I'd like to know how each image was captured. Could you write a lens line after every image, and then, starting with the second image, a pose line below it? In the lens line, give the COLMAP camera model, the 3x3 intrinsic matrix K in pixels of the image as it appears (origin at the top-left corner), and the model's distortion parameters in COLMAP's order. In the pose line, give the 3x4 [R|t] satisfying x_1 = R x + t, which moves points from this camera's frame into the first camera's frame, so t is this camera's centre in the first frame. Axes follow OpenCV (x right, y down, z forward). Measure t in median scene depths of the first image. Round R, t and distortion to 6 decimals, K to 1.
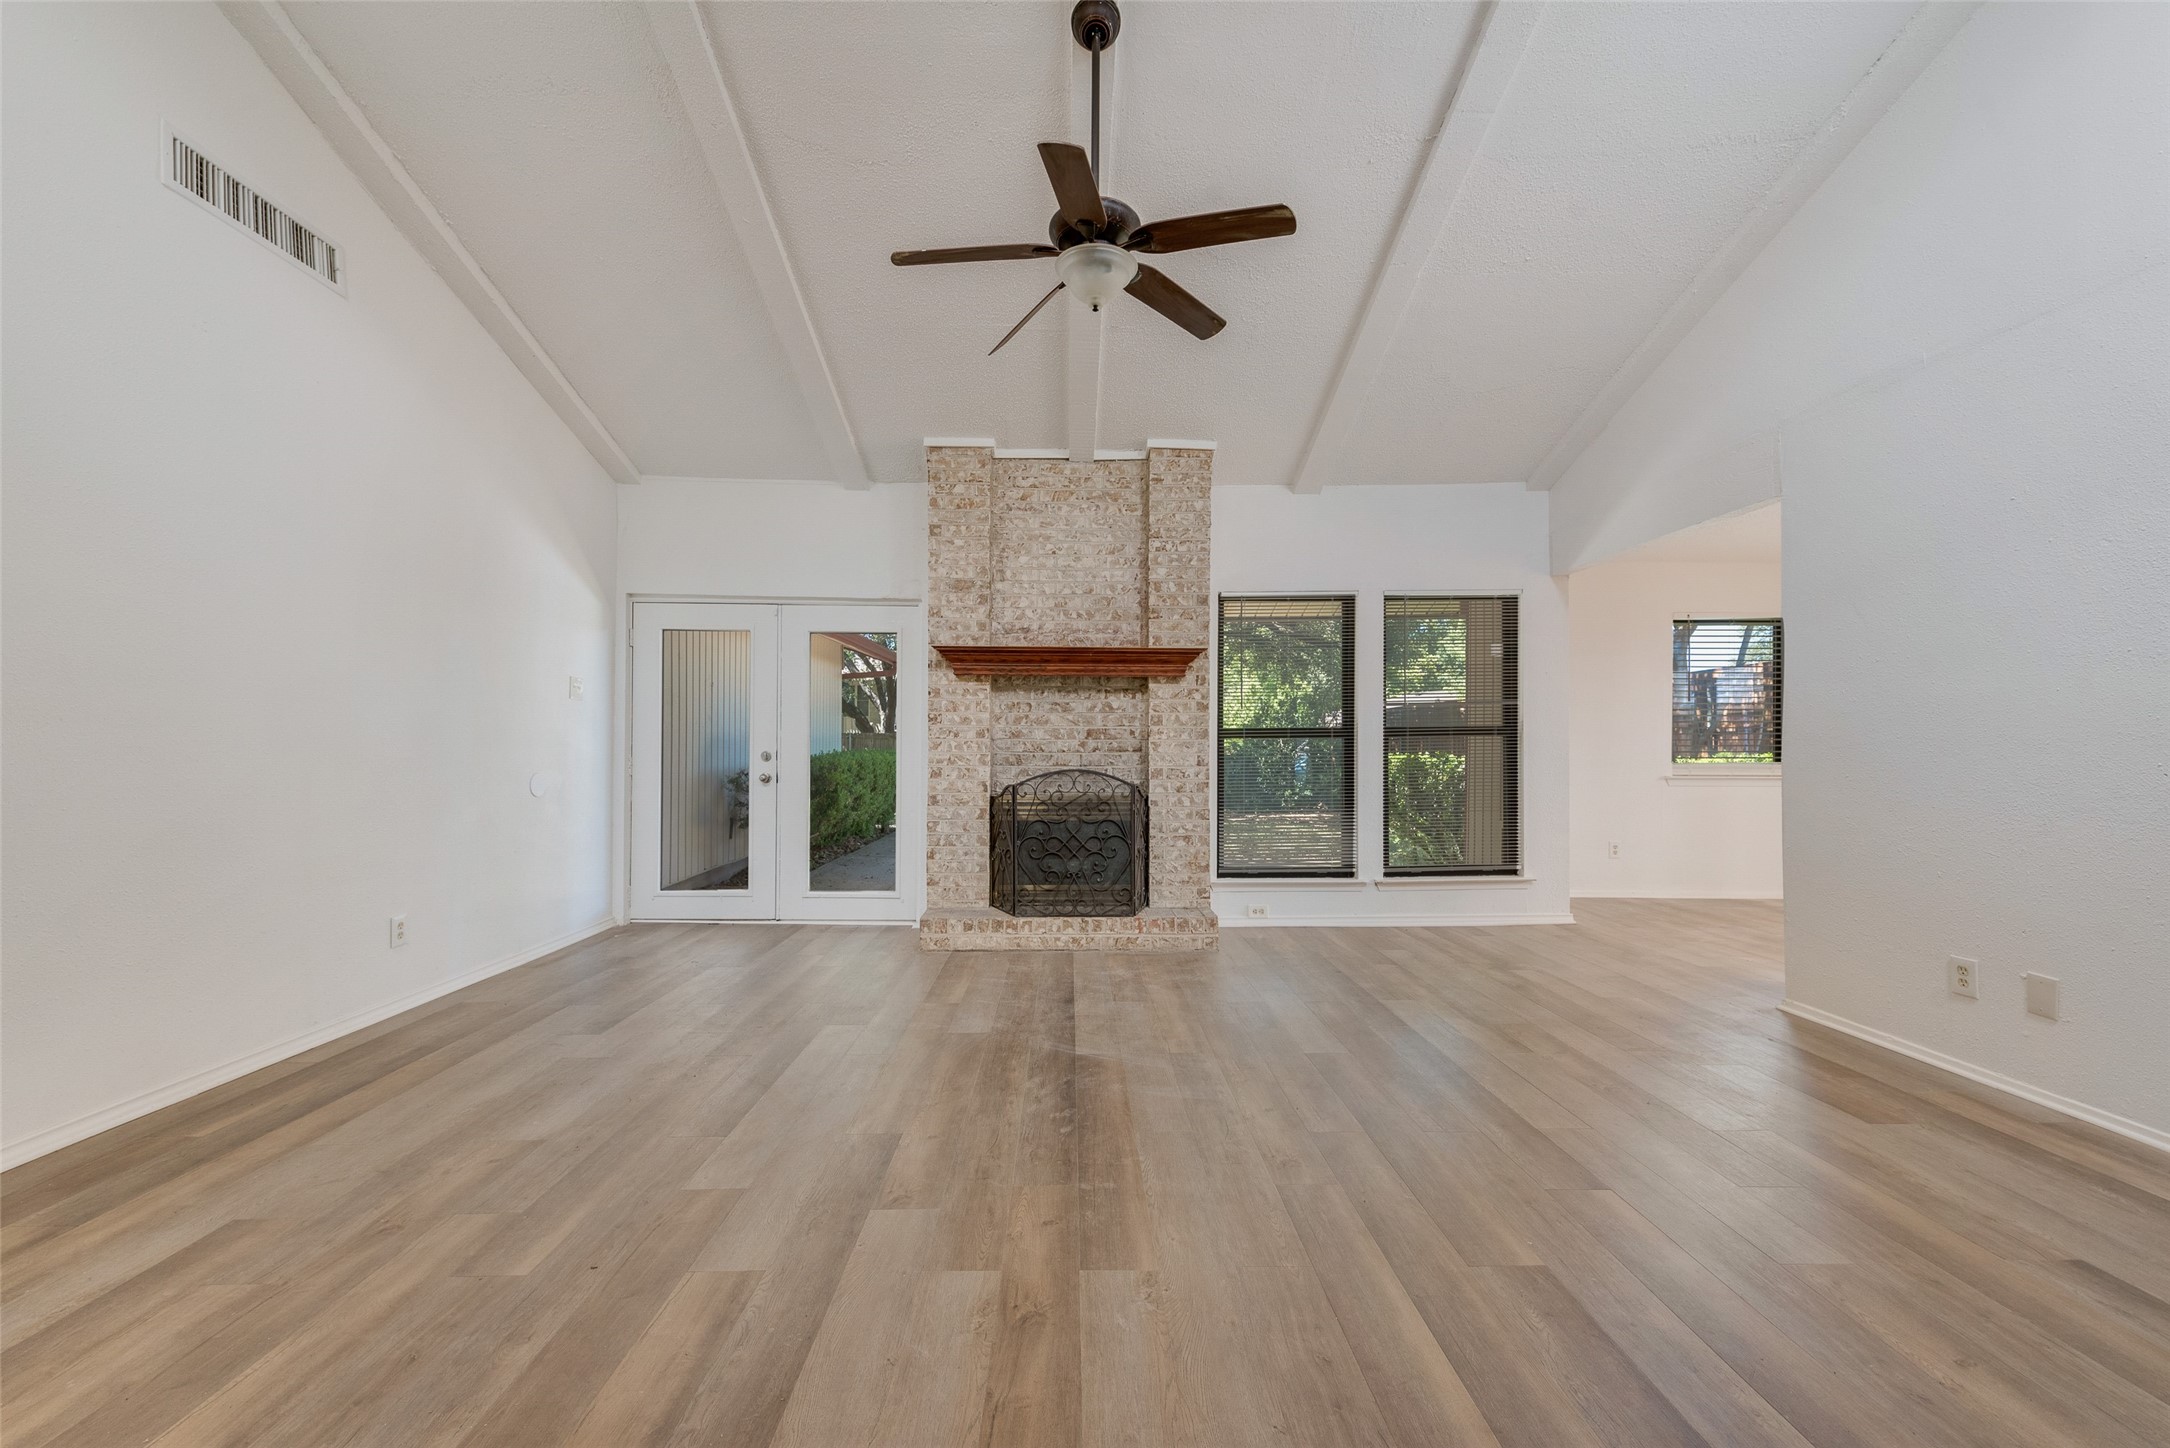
lens RADIAL K [[853.2, 0, 1088.5], [0, 853.2, 731.5], [0, 0, 1]] dist [0.011277, -0.000376]
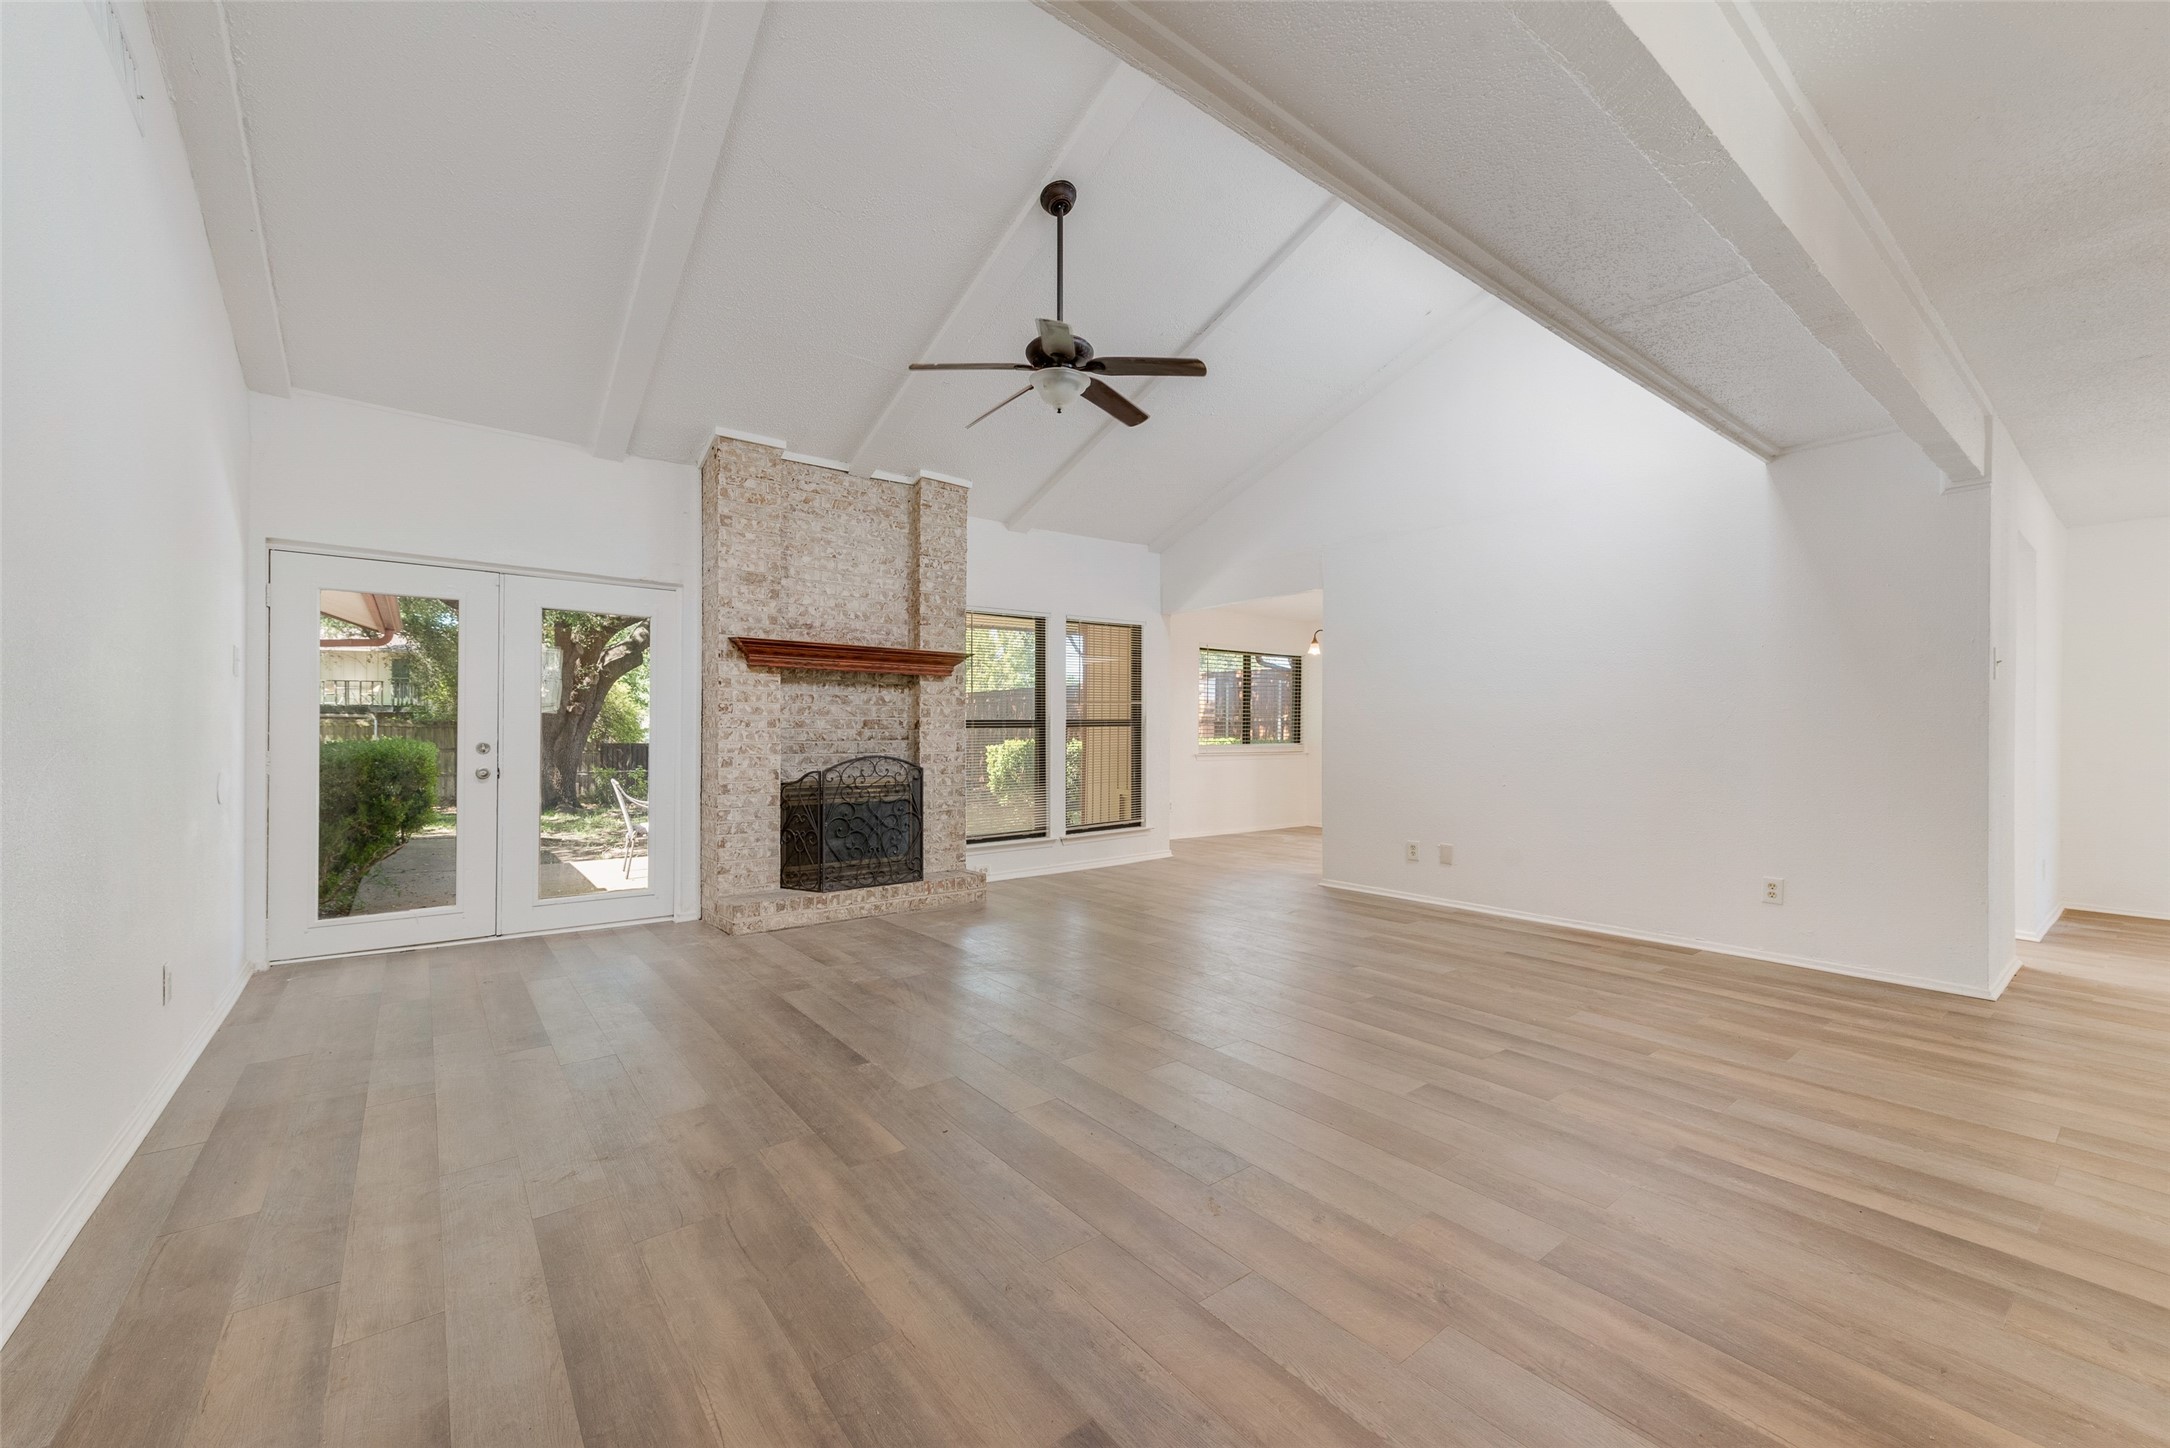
lens RADIAL K [[853.2, 0, 1088.5], [0, 853.2, 731.5], [0, 0, 1]] dist [0.011277, -0.000376]
pose [[0.798546, -0.000600, 0.601933, -0.443927], [-0.007593, 0.999910, 0.011069, -0.002130], [-0.601885, -0.013410, 0.798470, -0.063310]]
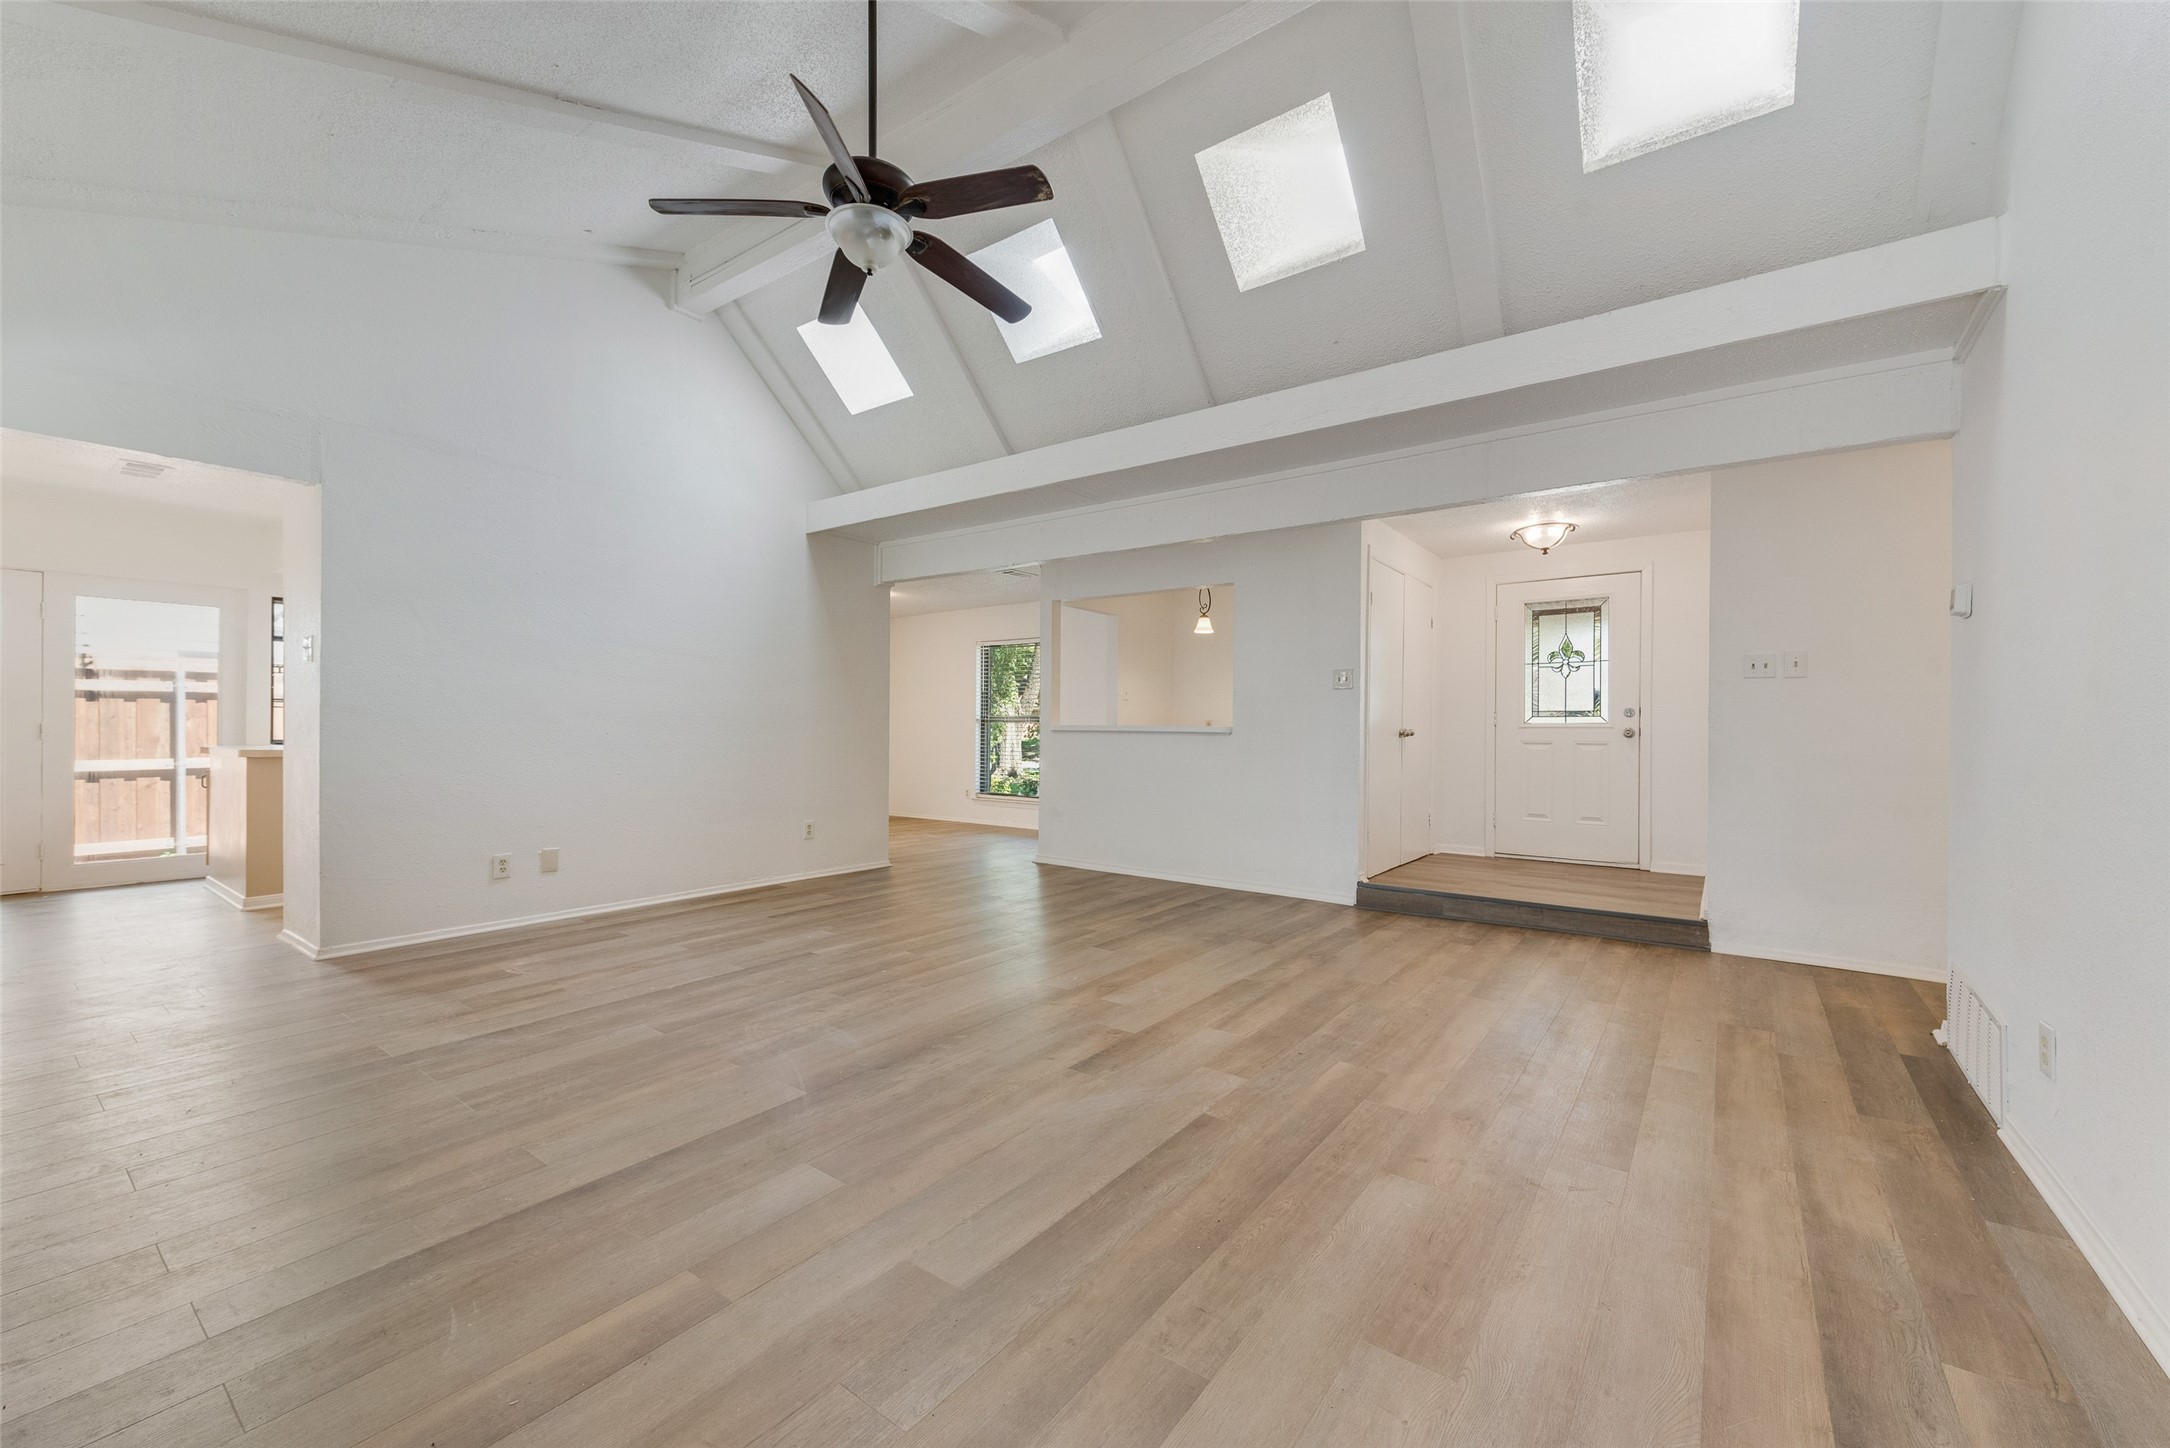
lens RADIAL K [[855.2, 0, 1081.0], [0, 855.2, 723.7], [0, 0, 1]] dist [0.008269, -0.000250]
pose [[-0.786269, -0.006349, 0.617852, -0.459259], [-0.015568, 0.999833, -0.009538, 0.013350], [-0.617688, -0.017118, -0.786237, 0.934983]]
